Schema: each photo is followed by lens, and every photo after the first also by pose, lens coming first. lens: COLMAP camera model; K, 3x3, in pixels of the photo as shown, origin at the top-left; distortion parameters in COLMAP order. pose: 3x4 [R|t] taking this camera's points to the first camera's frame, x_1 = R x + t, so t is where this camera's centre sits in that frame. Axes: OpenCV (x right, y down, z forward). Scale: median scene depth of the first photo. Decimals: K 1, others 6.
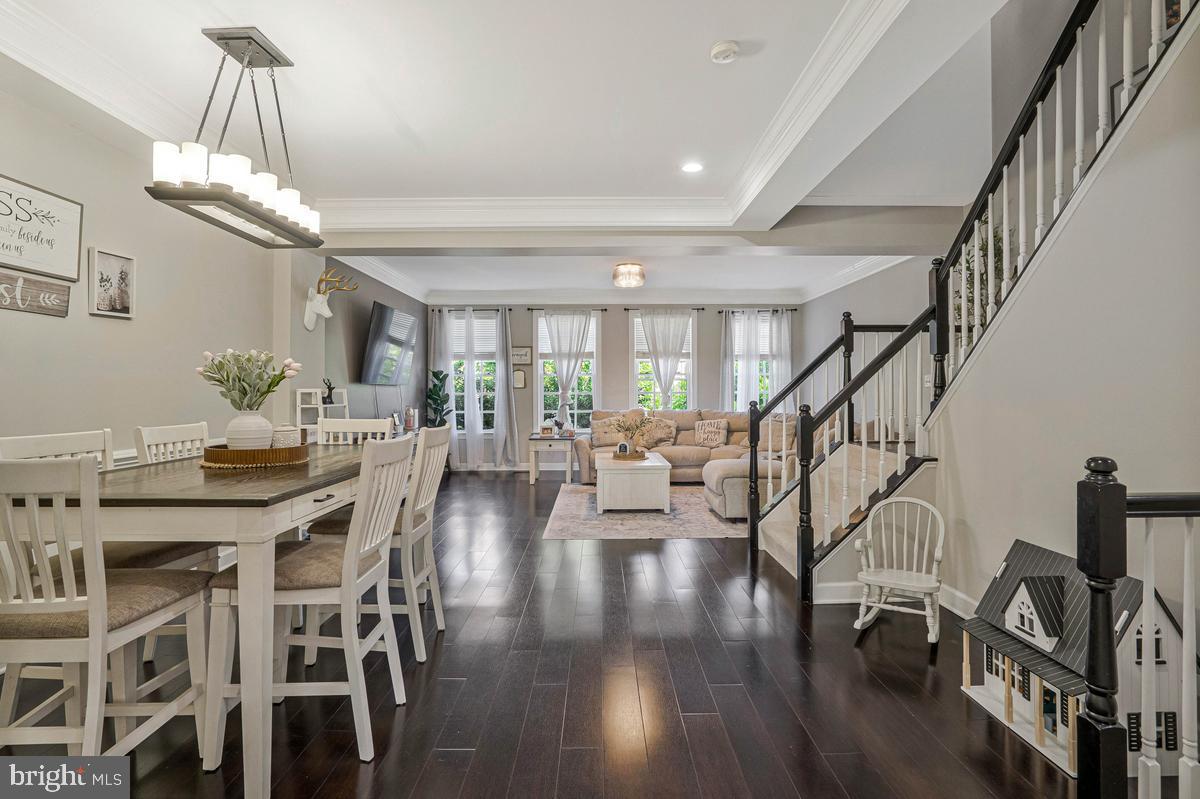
lens RADIAL K [[575.9, 0, 615.5], [0, 575.9, 384.9], [0, 0, 1]] dist [-0.051058, 0.016878]
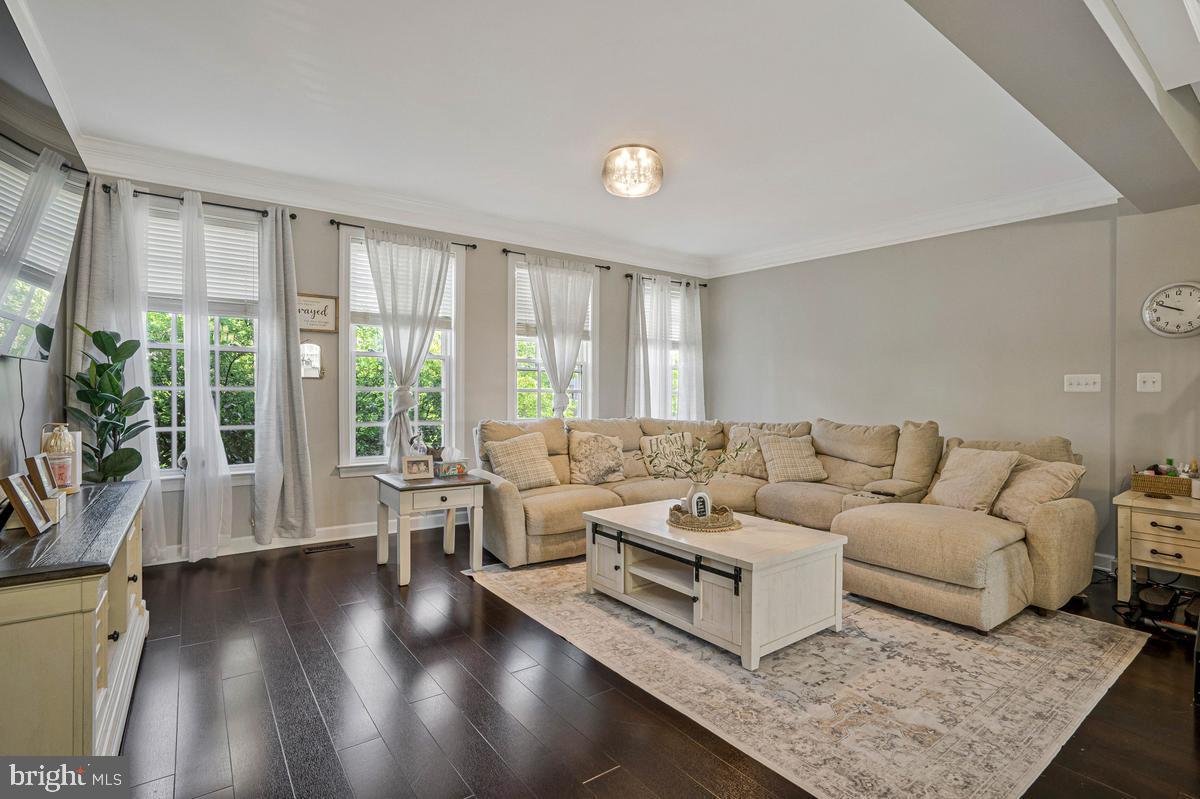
lens RADIAL K [[575.9, 0, 626.4], [0, 575.9, 393.5], [0, 0, 1]] dist [-0.051058, 0.016878]
pose [[0.814525, 0.008893, 0.580060, -0.234238], [-0.024610, 0.999512, 0.019233, 0.002662], [-0.579606, -0.029941, 0.814347, 0.453025]]
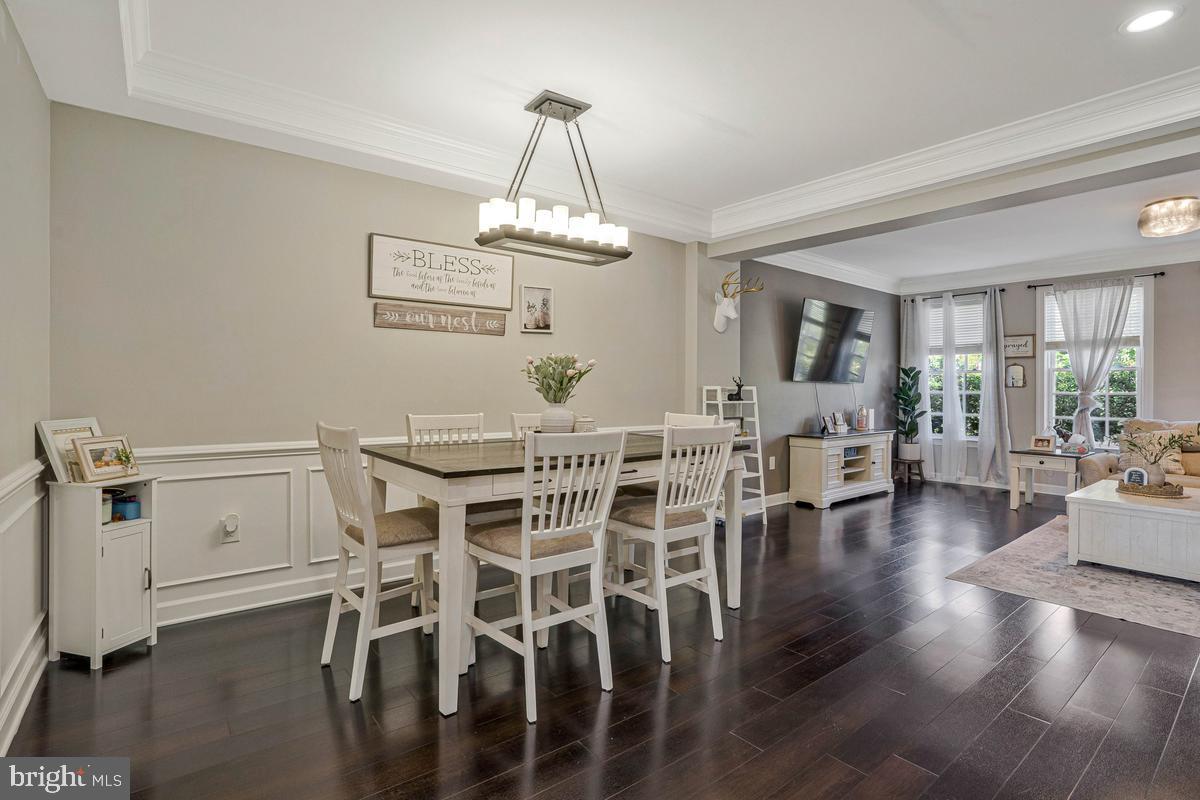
lens RADIAL K [[575.9, 0, 620.3], [0, 575.9, 382.8], [0, 0, 1]] dist [-0.051058, 0.016878]
pose [[0.622470, 0.000966, -0.782643, 0.105279], [-0.001308, 0.999999, 0.000195, 0.000281], [0.782643, 0.000902, 0.622471, 0.086631]]
